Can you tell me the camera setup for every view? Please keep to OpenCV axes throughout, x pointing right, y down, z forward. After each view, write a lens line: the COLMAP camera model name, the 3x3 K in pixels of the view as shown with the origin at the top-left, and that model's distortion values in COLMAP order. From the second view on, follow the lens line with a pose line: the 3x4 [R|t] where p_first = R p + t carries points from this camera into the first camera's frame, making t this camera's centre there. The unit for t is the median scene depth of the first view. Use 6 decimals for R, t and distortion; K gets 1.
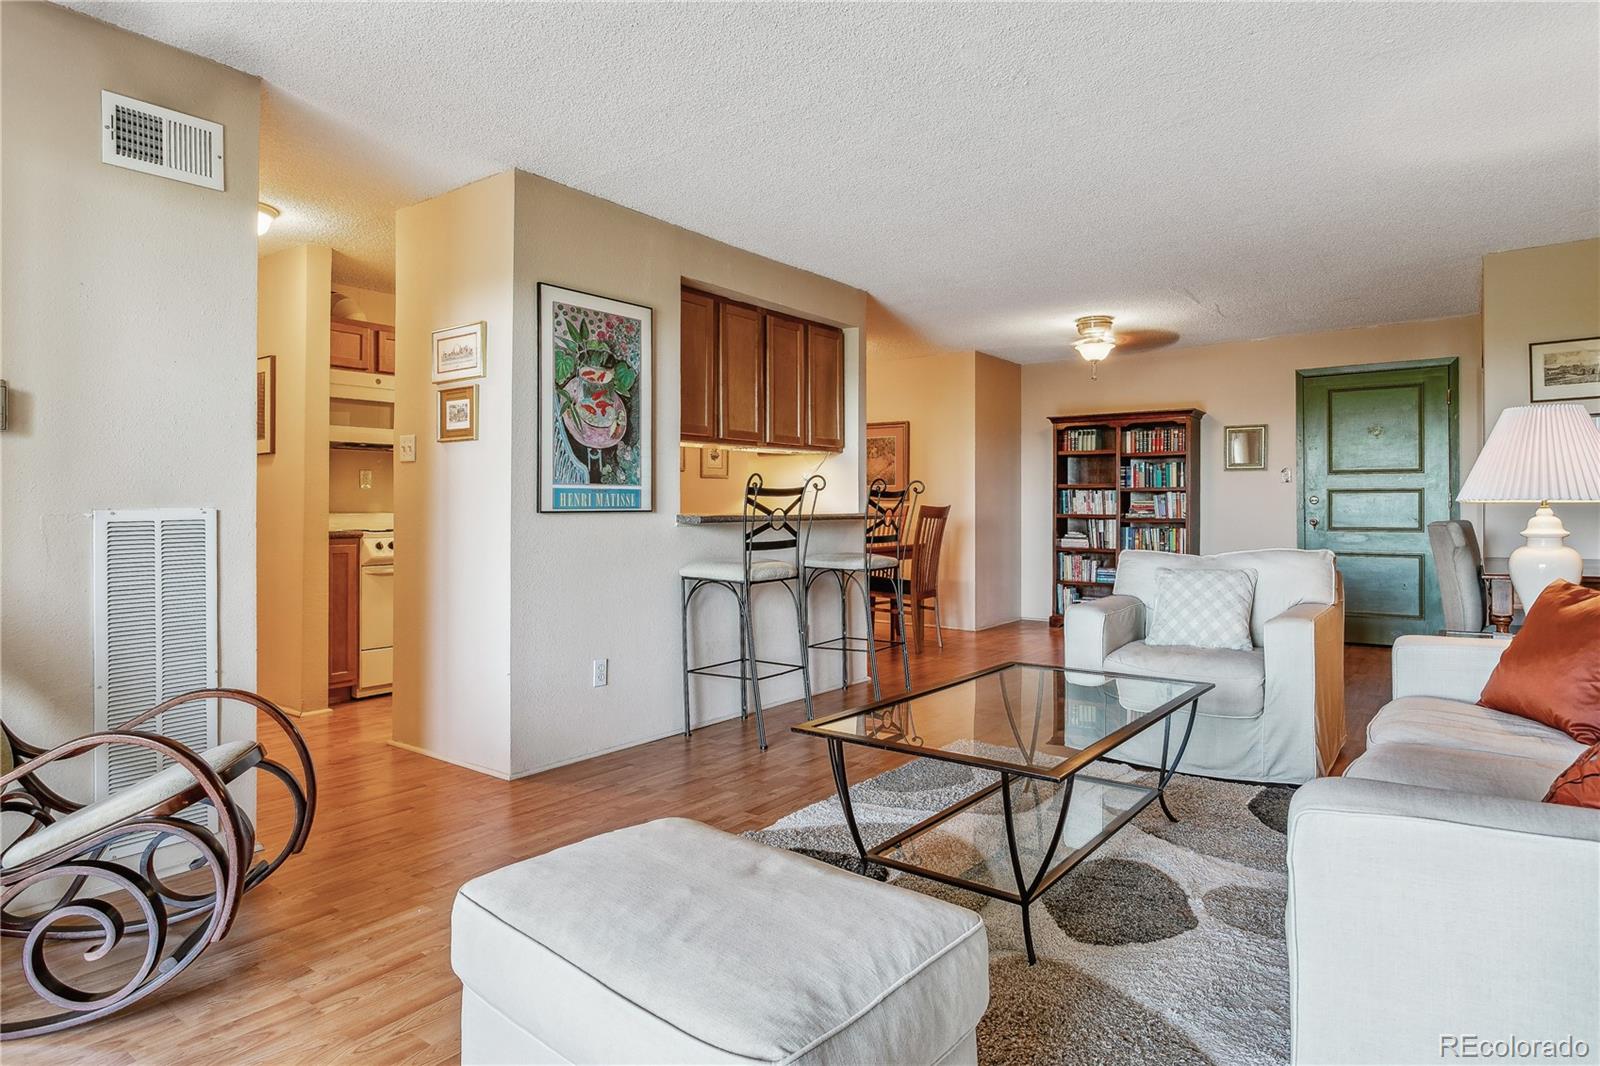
lens RADIAL K [[913.2, 0, 801.2], [0, 913.2, 495.7], [0, 0, 1]] dist [-0.002752, -0.000106]
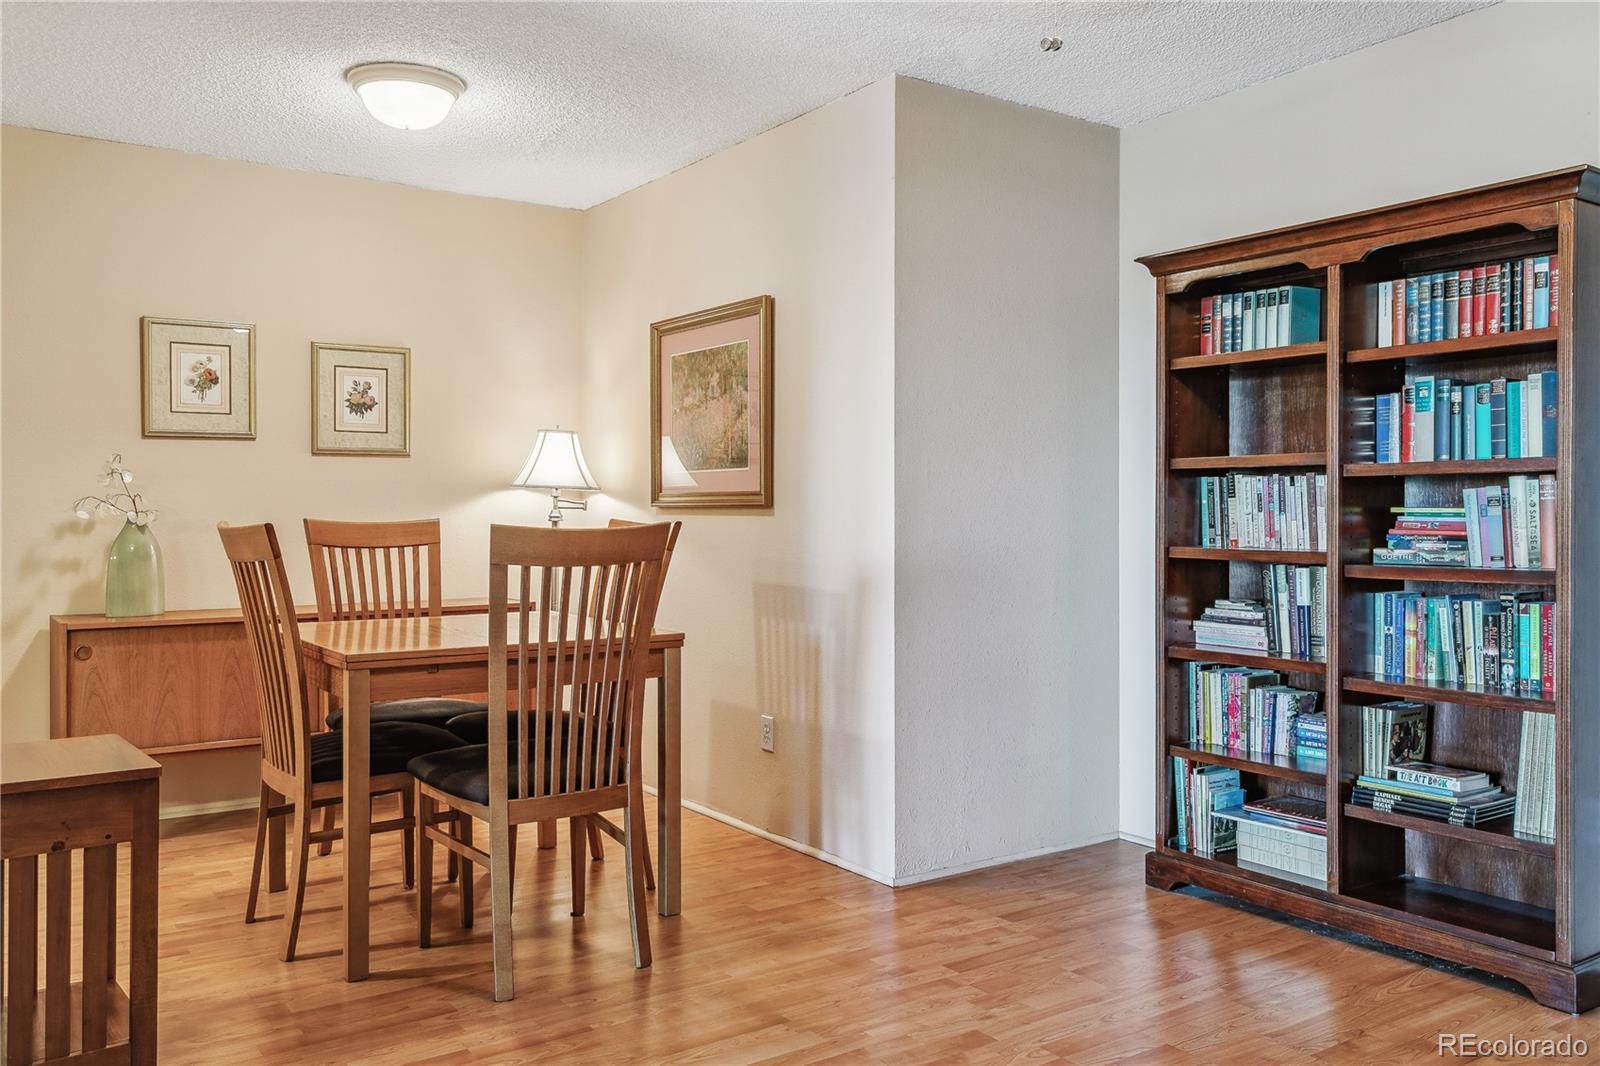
lens RADIAL K [[1304.2, 0, 795.3], [0, 1304.2, 509.5], [0, 0, 1]] dist [0.012862, 0.005078]
pose [[0.951661, -0.002386, -0.307141, 0.309767], [0.005098, 0.999955, 0.008028, 0.001652], [0.307108, -0.009206, 0.951630, 0.529066]]
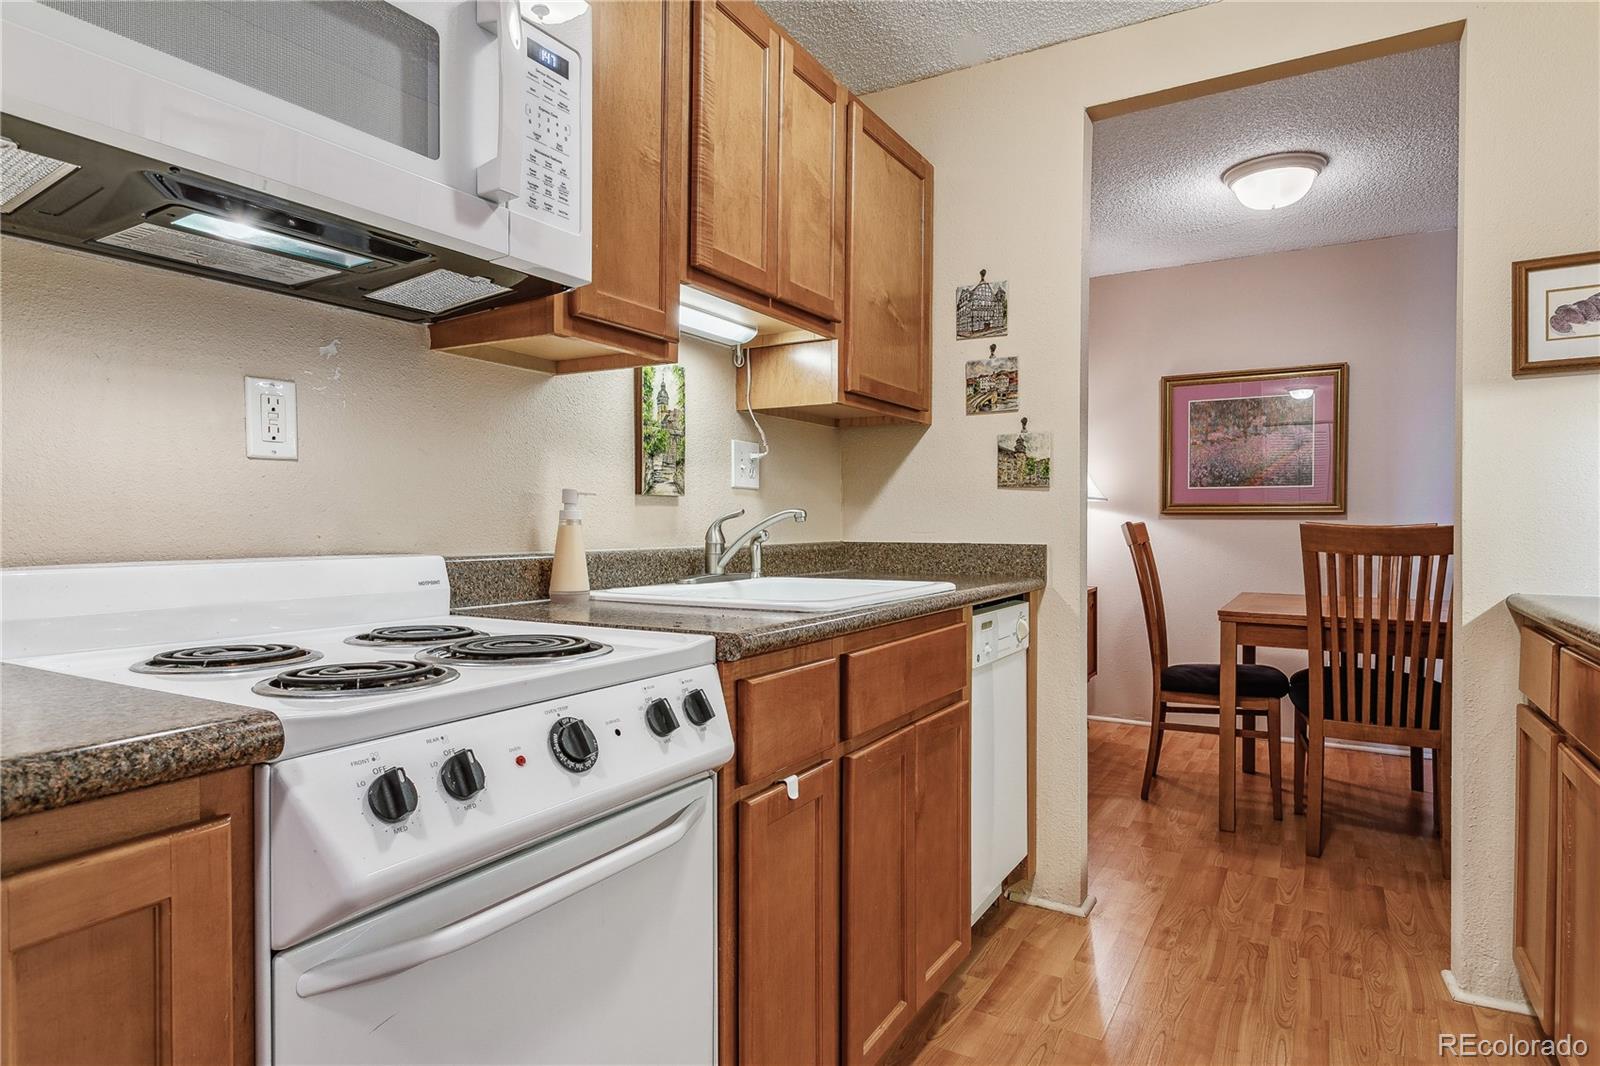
lens RADIAL K [[896.8, 0, 800.0], [0, 896.8, 533.0], [0, 0, 1]] dist [0.002302, 0.000724]
pose [[0.991491, -0.002777, 0.130143, -0.276985], [0.000104, 0.999789, 0.020548, 0.005621], [-0.130173, -0.020360, 0.991282, 0.564167]]
